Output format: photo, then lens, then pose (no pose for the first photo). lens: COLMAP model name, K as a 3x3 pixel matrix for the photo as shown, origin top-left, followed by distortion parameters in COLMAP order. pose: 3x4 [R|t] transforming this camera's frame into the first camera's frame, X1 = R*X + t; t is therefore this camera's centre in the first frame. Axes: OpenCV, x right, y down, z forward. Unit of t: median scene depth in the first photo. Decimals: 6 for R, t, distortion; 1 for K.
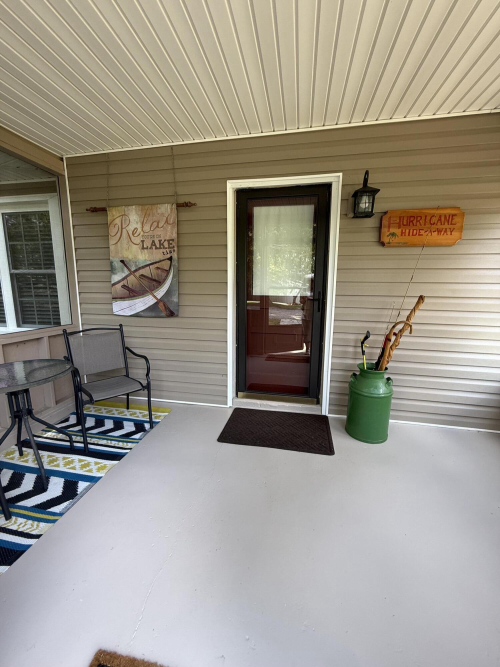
lens RADIAL K [[267.4, 0, 250.0], [0, 267.4, 333.5], [0, 0, 1]] dist [0.001250, 0.000134]
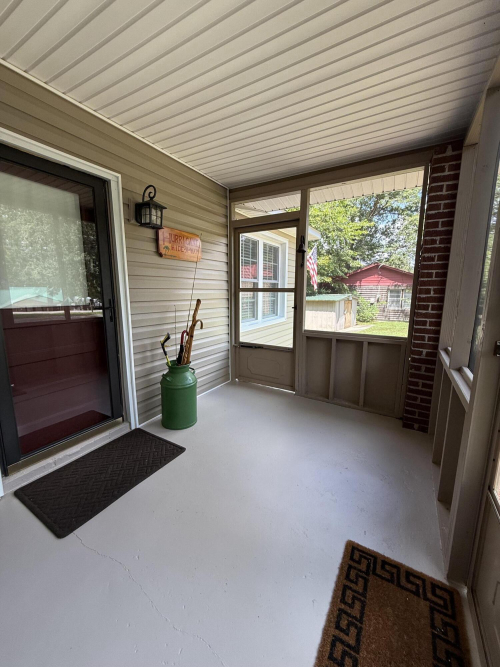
lens RADIAL K [[267.4, 0, 250.0], [0, 267.4, 333.5], [0, 0, 1]] dist [0.001250, 0.000134]
pose [[0.330926, -0.159281, 0.930117, -0.470746], [0.164841, 0.980254, 0.109218, -0.069253], [-0.929148, 0.117179, 0.350647, 0.290464]]
